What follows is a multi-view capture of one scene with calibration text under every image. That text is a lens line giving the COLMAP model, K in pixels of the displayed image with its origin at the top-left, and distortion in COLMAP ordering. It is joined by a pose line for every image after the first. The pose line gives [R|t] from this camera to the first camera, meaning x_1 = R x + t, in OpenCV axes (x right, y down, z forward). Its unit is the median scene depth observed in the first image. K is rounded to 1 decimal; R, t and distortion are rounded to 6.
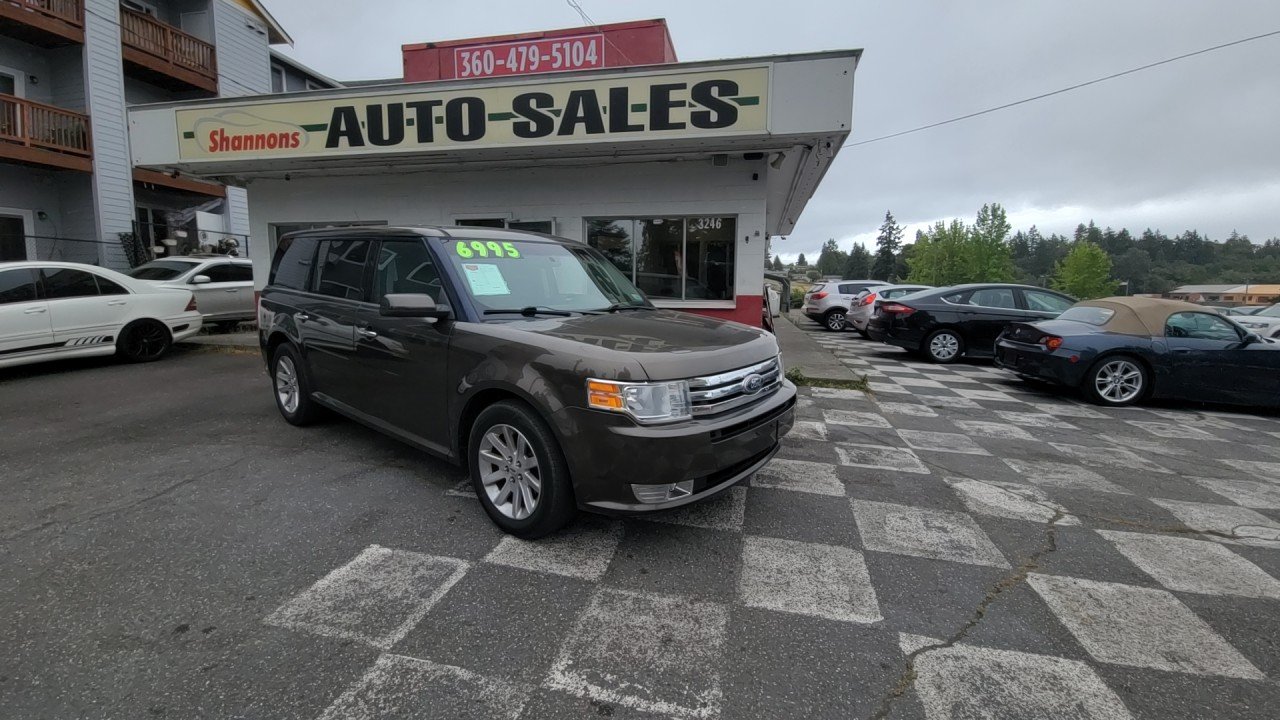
lens RADIAL K [[516.5, 0, 648.3], [0, 516.5, 357.6], [0, 0, 1]] dist [0.009902, -0.007386]
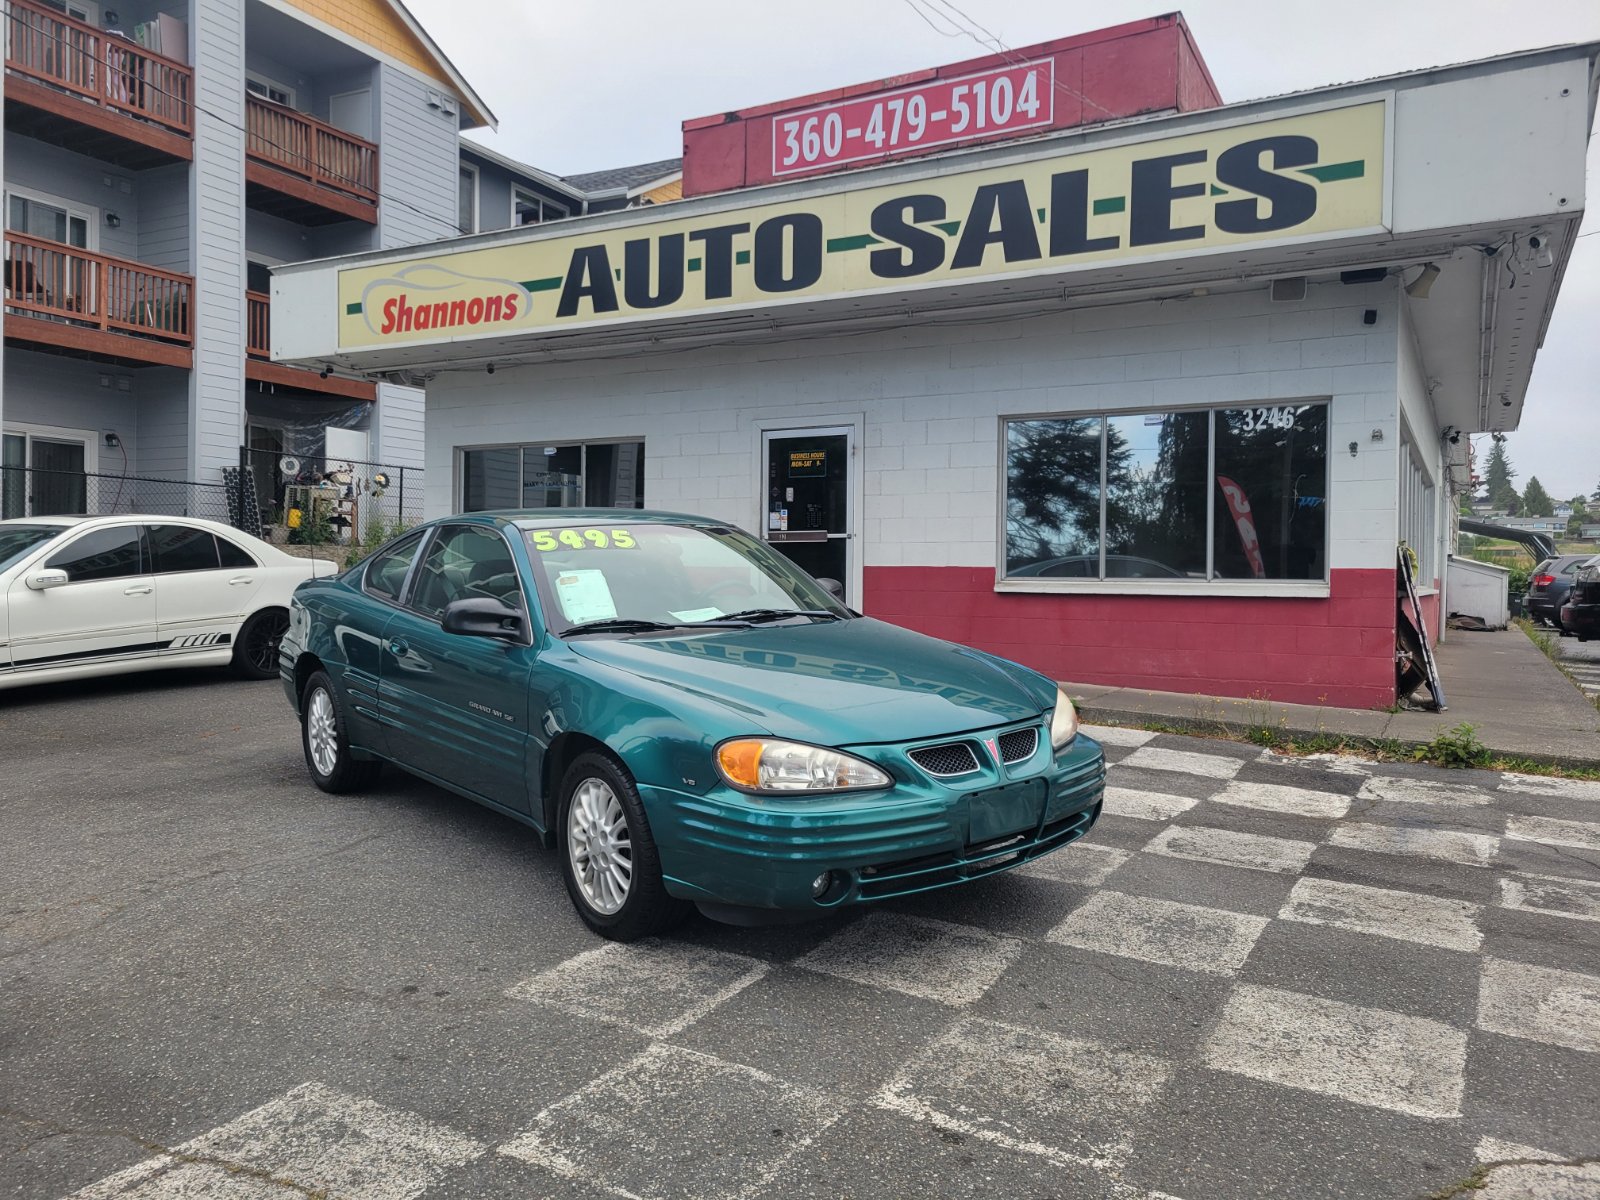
lens RADIAL K [[1185.9, 0, 814.8], [0, 1185.9, 578.3], [0, 0, 1]] dist [0.063601, -0.038967]
pose [[0.955655, 0.001813, -0.294482, 0.051416], [-0.037291, 0.992676, -0.114908, 0.030627], [0.292117, 0.120794, 0.948723, -0.161485]]
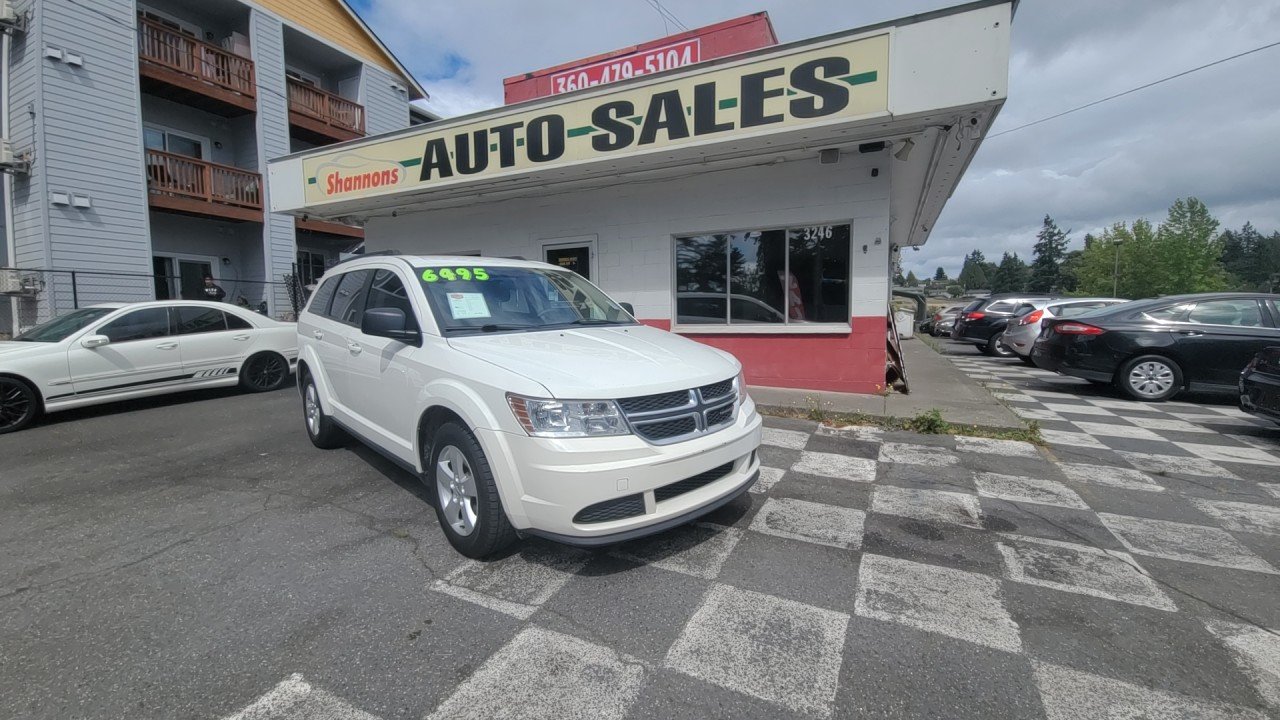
lens RADIAL K [[516.5, 0, 649.4], [0, 516.5, 359.0], [0, 0, 1]] dist [0.009902, -0.007386]
pose [[0.974464, -0.004164, -0.224503, 0.044983], [-0.005062, 0.999167, -0.040505, -0.020736], [0.224485, 0.040607, 0.973631, 0.142711]]
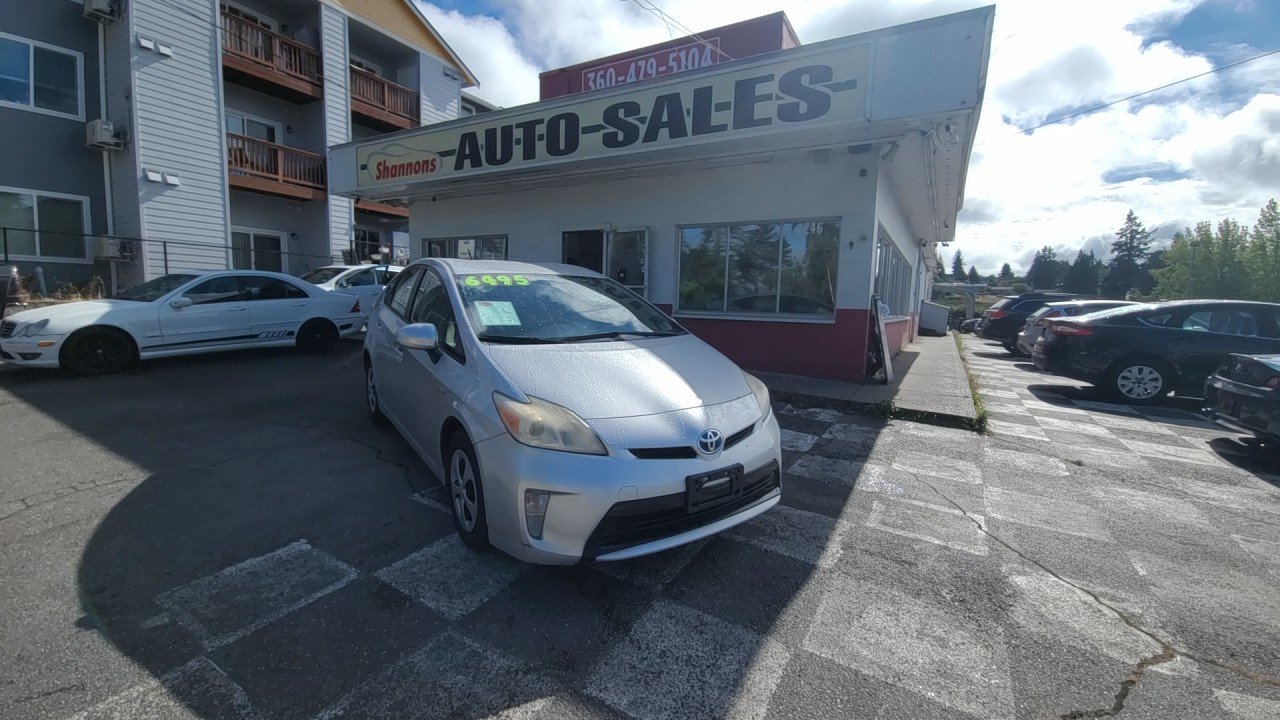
lens RADIAL K [[516.5, 0, 649.8], [0, 516.5, 357.1], [0, 0, 1]] dist [0.009902, -0.007386]
pose [[0.950903, 0.048980, -0.305588, 0.159311], [-0.055862, 0.998343, -0.013809, -0.009870], [0.304405, 0.030201, 0.952064, 0.079941]]
